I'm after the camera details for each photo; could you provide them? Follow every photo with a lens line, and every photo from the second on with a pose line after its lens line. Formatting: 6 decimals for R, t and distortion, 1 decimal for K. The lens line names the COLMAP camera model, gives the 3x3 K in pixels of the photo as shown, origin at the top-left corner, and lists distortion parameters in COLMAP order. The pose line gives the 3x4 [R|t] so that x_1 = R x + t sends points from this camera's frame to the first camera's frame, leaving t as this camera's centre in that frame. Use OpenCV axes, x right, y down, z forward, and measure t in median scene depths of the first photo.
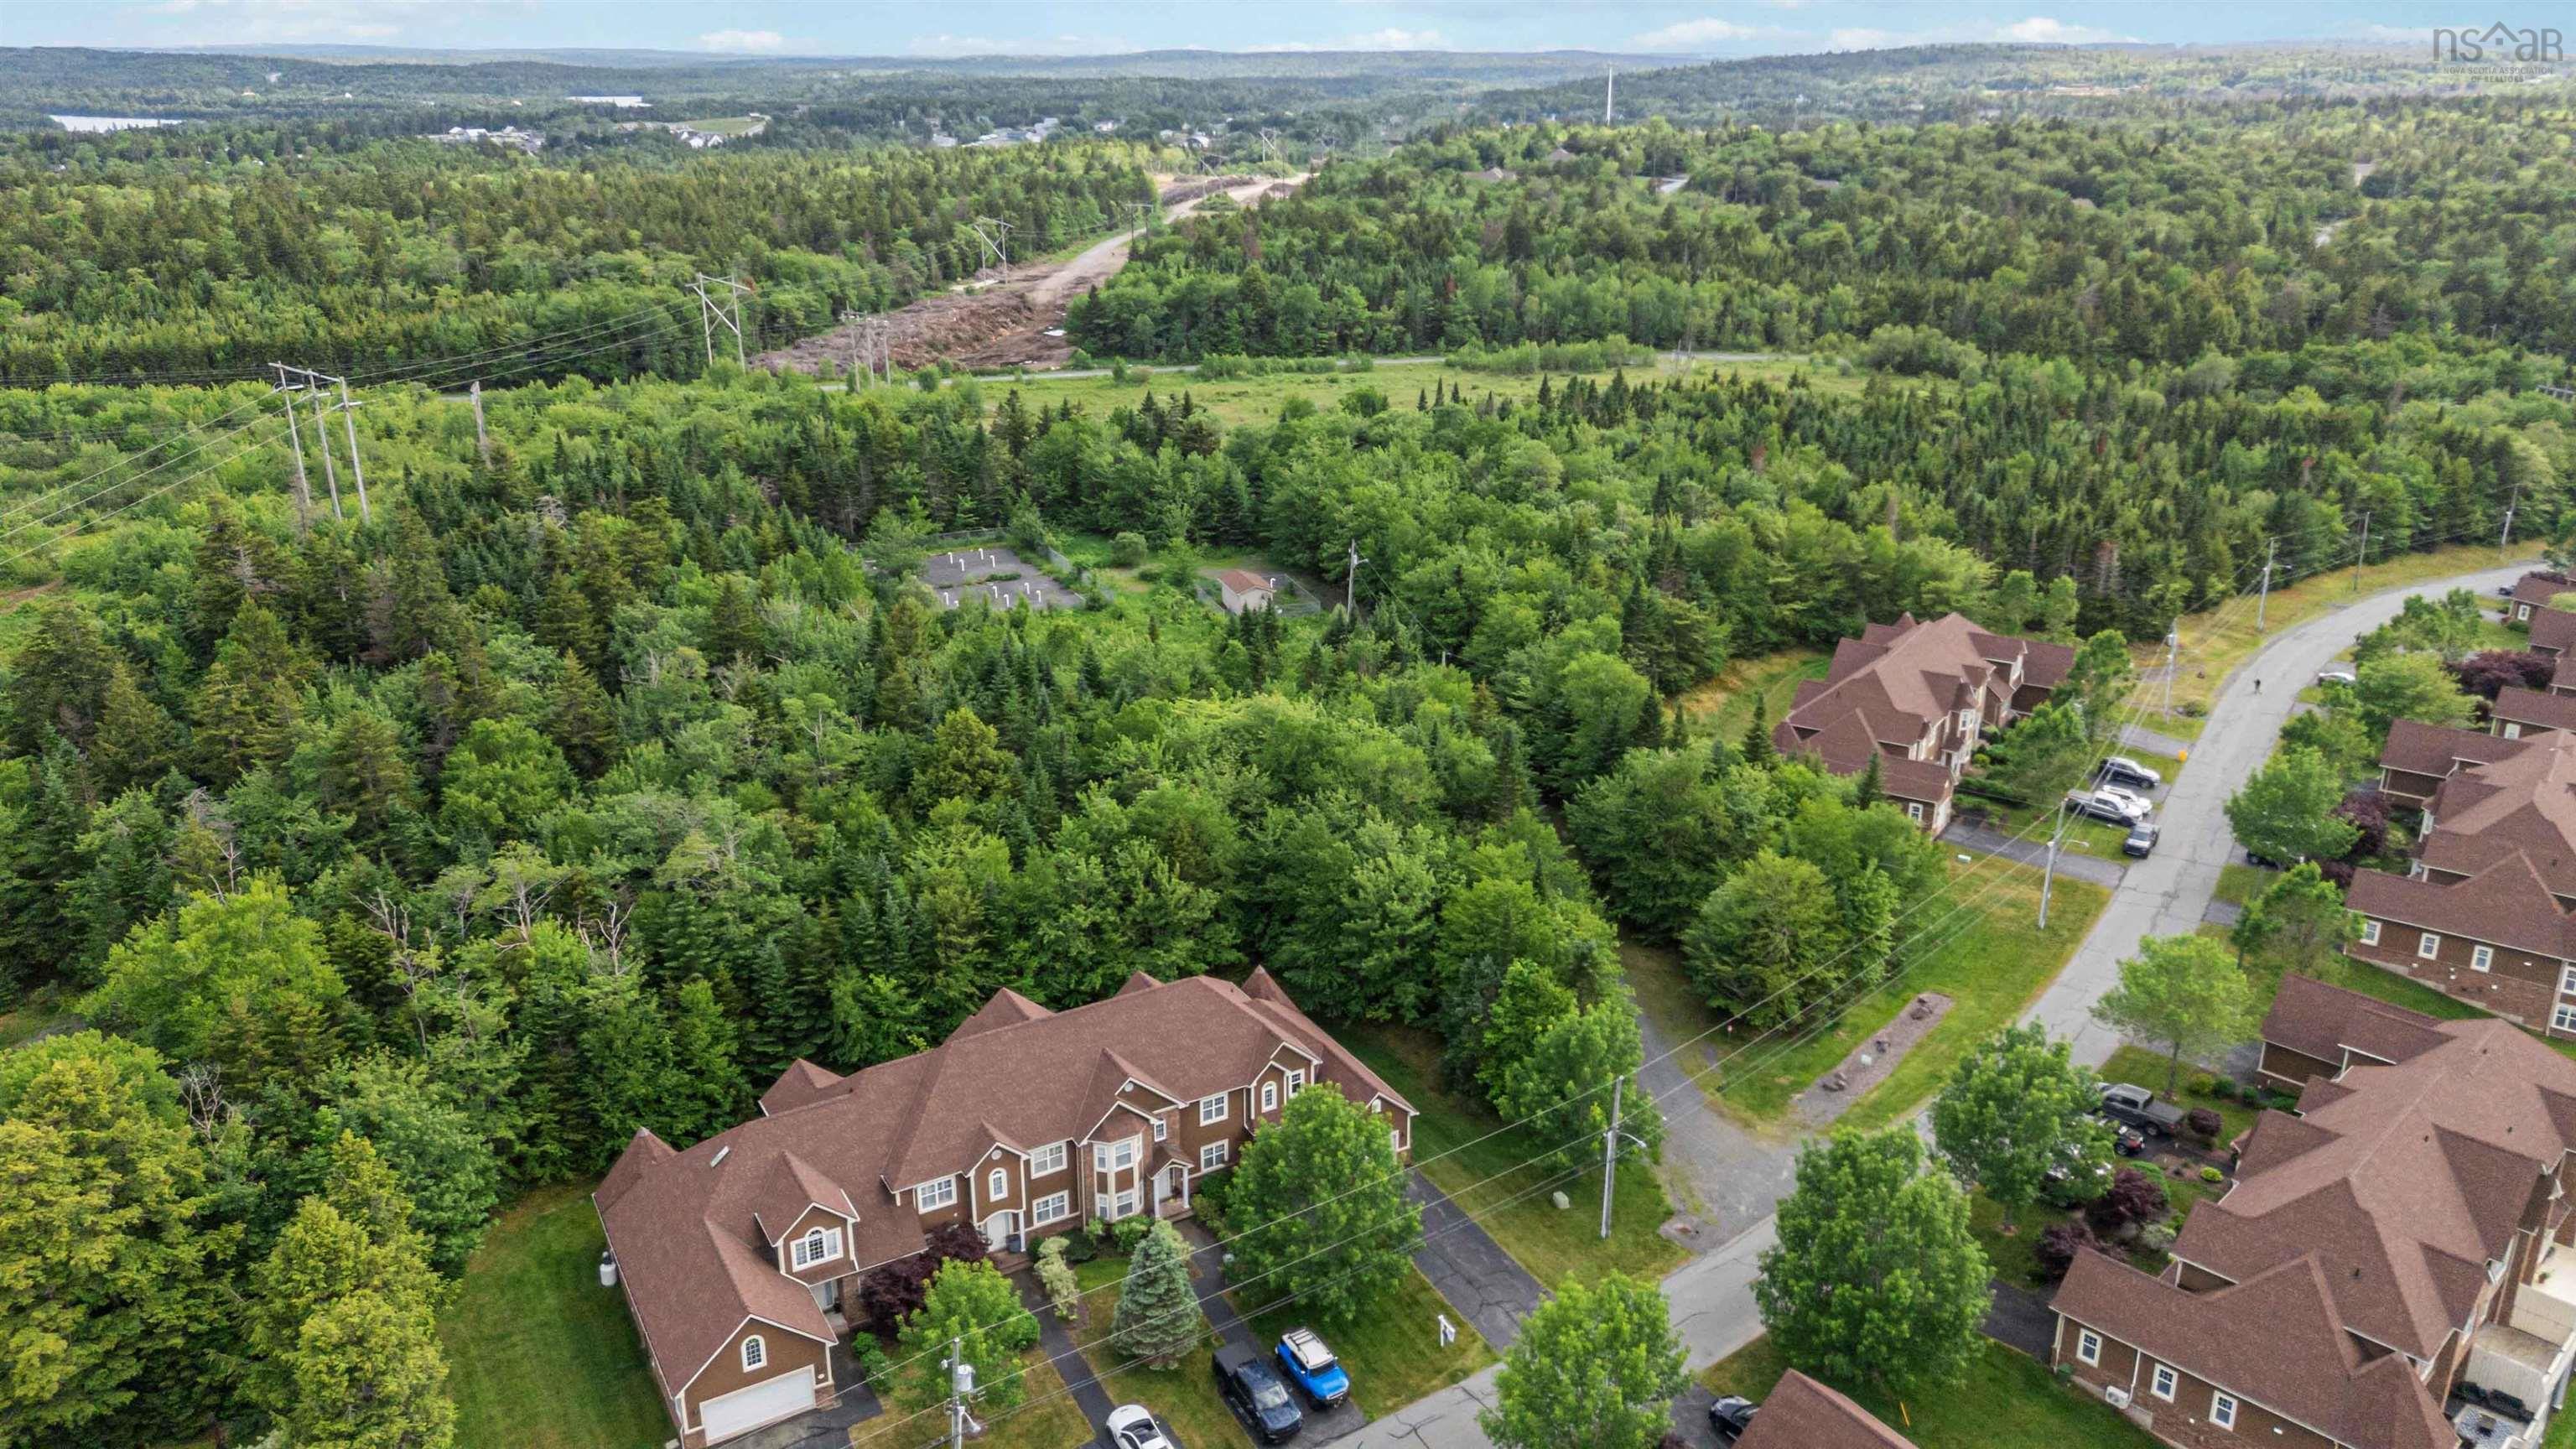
lens RADIAL K [[1887.7, 0, 1298.5], [0, 1887.7, 739.6], [0, 0, 1]] dist [0.086470, -0.092517]
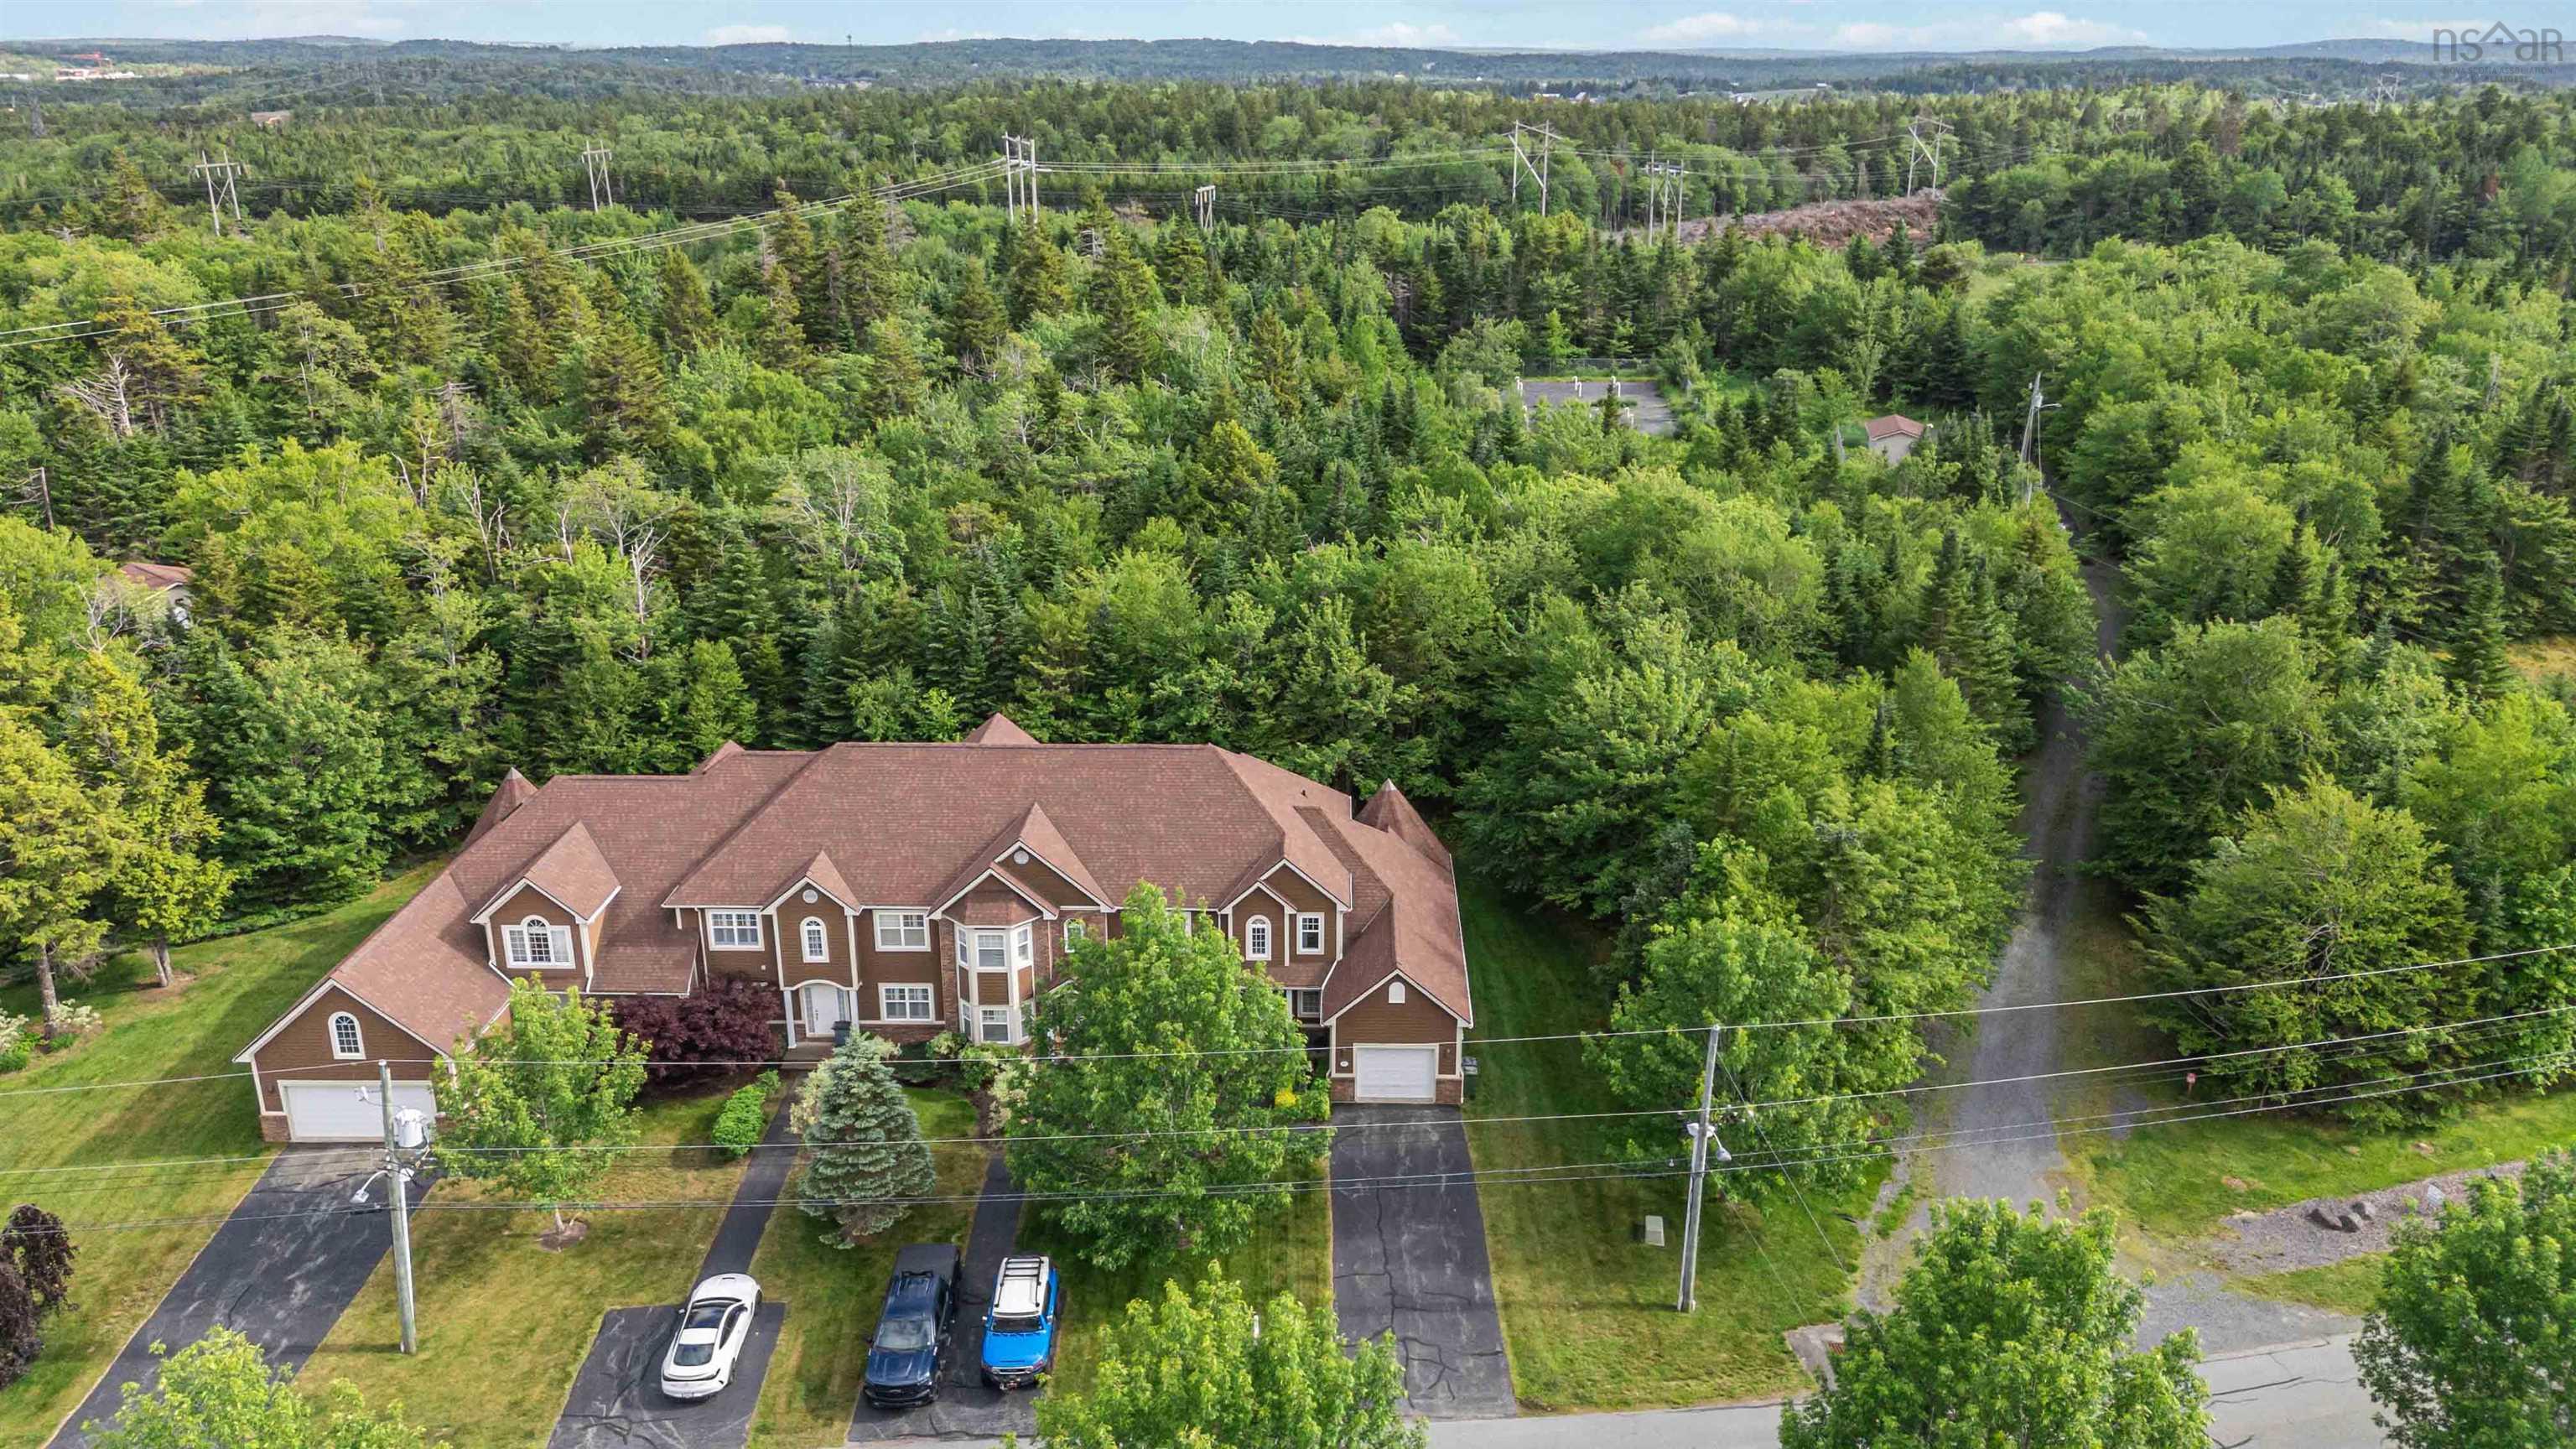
lens RADIAL K [[1887.7, 0, 1298.5], [0, 1887.7, 739.6], [0, 0, 1]] dist [0.086470, -0.092517]
pose [[0.854709, 0.180819, -0.486597, 0.299919], [-0.181855, 0.982268, 0.045582, 0.087703], [0.486211, 0.049530, 0.872436, 0.428473]]
